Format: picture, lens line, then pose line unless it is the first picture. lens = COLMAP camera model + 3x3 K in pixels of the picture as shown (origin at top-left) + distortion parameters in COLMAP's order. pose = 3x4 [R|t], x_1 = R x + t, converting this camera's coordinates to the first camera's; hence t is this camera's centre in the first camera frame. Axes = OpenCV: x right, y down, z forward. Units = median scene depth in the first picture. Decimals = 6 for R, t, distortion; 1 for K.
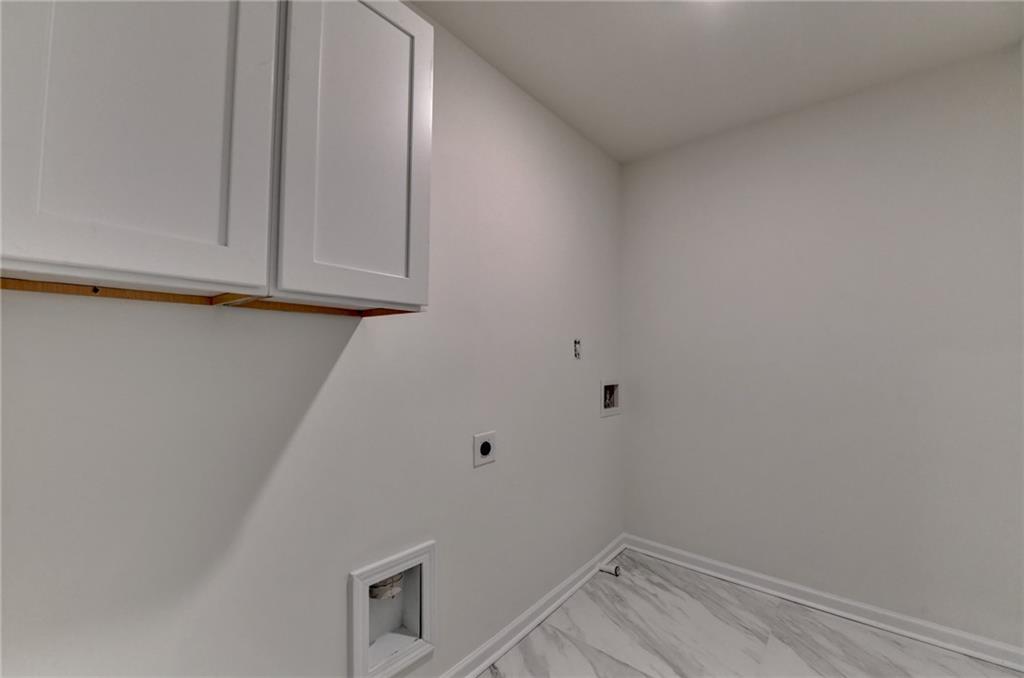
lens RADIAL K [[418.5, 0, 517.4], [0, 418.5, 343.8], [0, 0, 1]] dist [-0.020300, -0.000372]
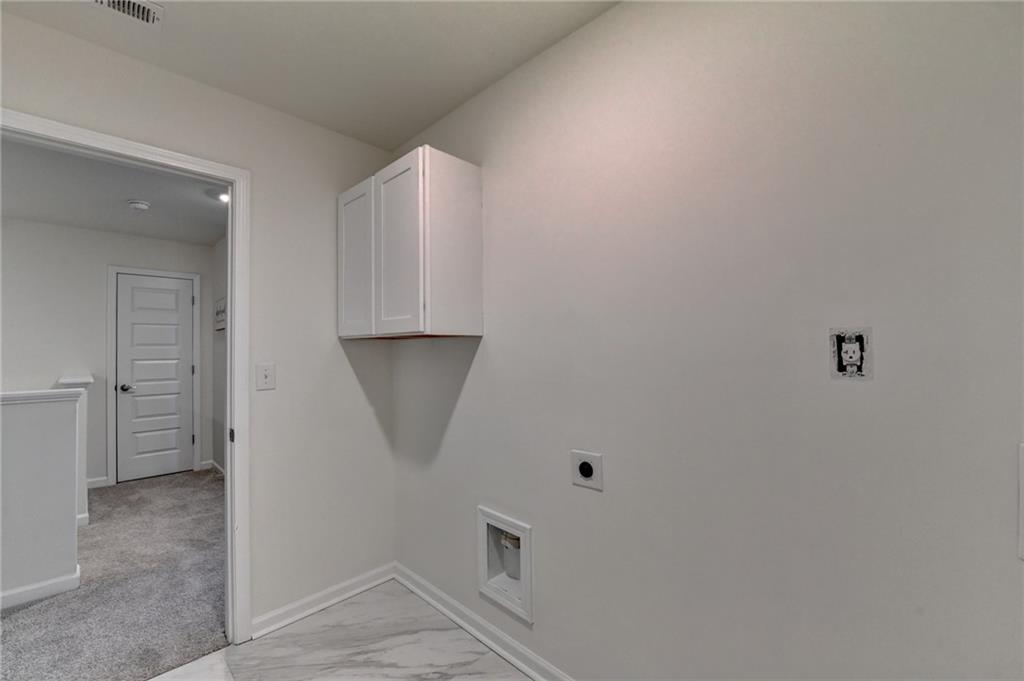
lens RADIAL K [[418.5, 0, 517.4], [0, 418.5, 345.3], [0, 0, 1]] dist [-0.020300, -0.000372]
pose [[-0.072015, -0.003853, -0.997396, 0.919099], [0.033156, 0.999431, -0.006255, -0.009247], [0.996852, -0.033520, -0.071846, 1.061488]]
